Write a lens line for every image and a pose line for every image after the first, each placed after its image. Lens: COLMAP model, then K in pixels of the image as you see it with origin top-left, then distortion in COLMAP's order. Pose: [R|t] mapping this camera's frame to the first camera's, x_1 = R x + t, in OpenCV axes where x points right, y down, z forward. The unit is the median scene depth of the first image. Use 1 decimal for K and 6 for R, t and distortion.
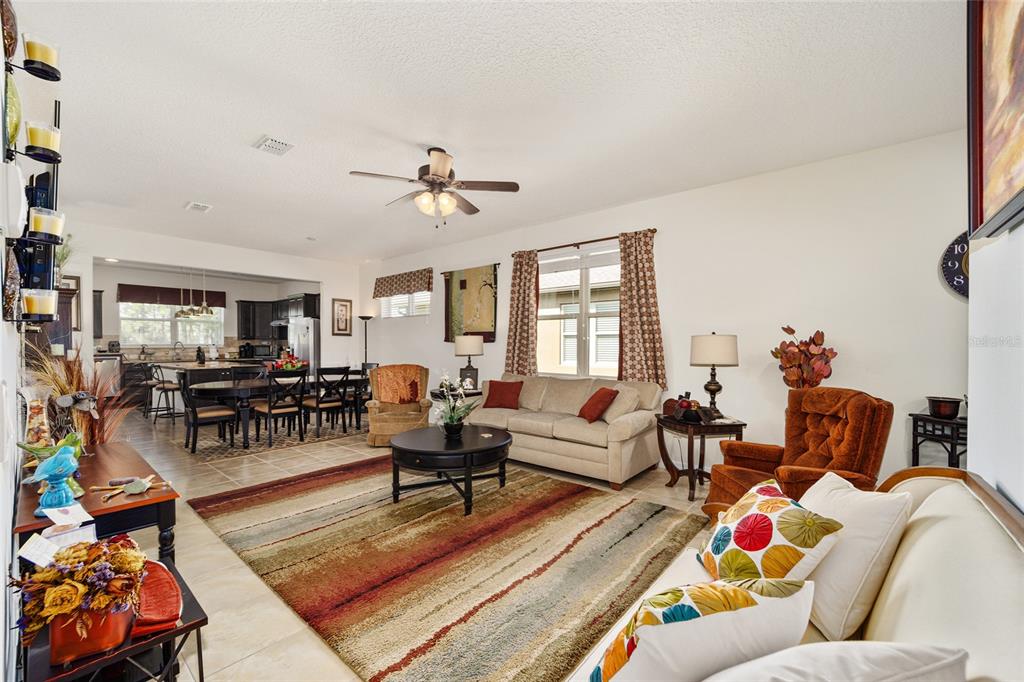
lens RADIAL K [[415.2, 0, 512.0], [0, 415.2, 347.4], [0, 0, 1]] dist [-0.004339, -0.000700]
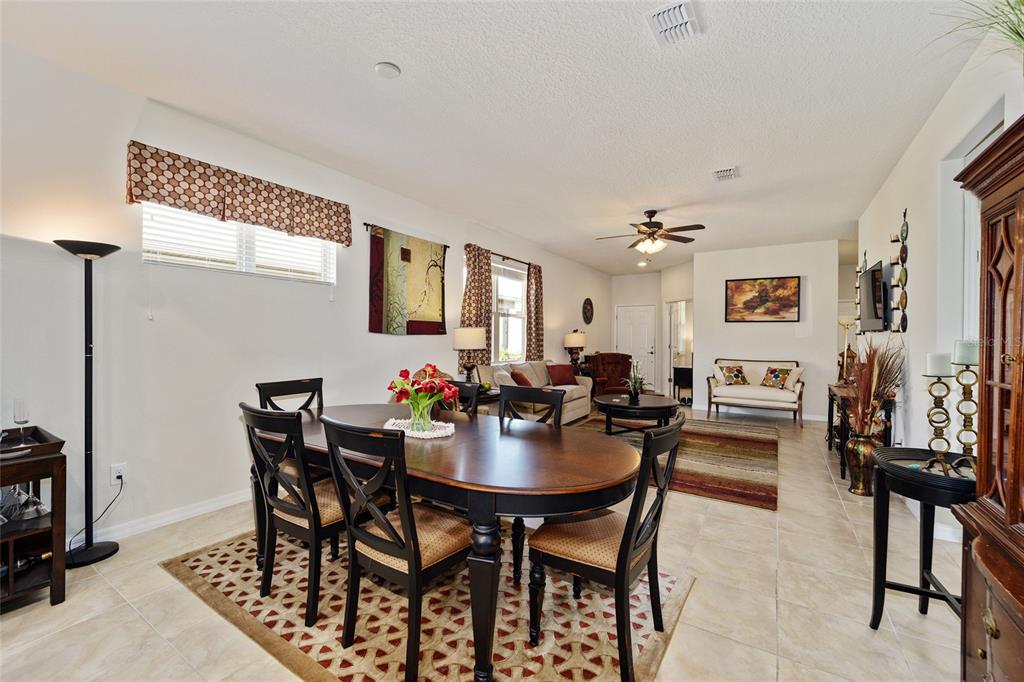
lens RADIAL K [[415.2, 0, 513.4], [0, 415.2, 337.4], [0, 0, 1]] dist [-0.004339, -0.000700]
pose [[-0.135343, -0.003421, 0.990793, -0.926647], [0.002971, 0.999988, 0.003859, -0.009411], [-0.990794, 0.003466, -0.135331, 0.973409]]
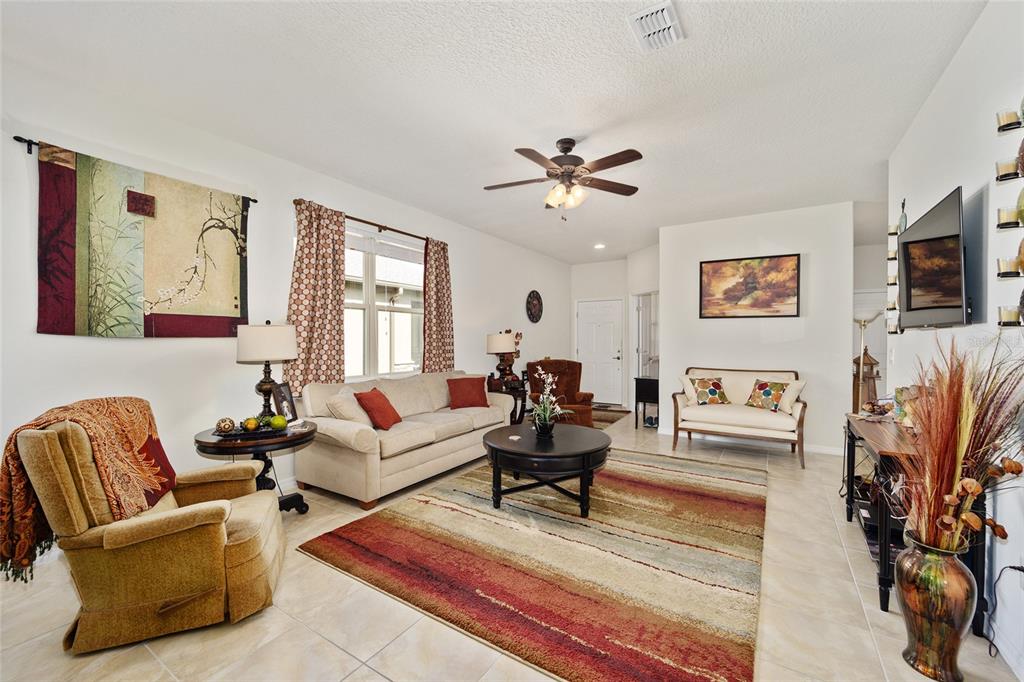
lens RADIAL K [[415.2, 0, 514.6], [0, 415.2, 342.8], [0, 0, 1]] dist [-0.004339, -0.000700]
pose [[-0.138725, -0.009107, 0.990289, -0.645023], [0.008641, 0.999909, 0.010406, -0.007069], [-0.990293, 0.010000, -0.138634, 0.717851]]
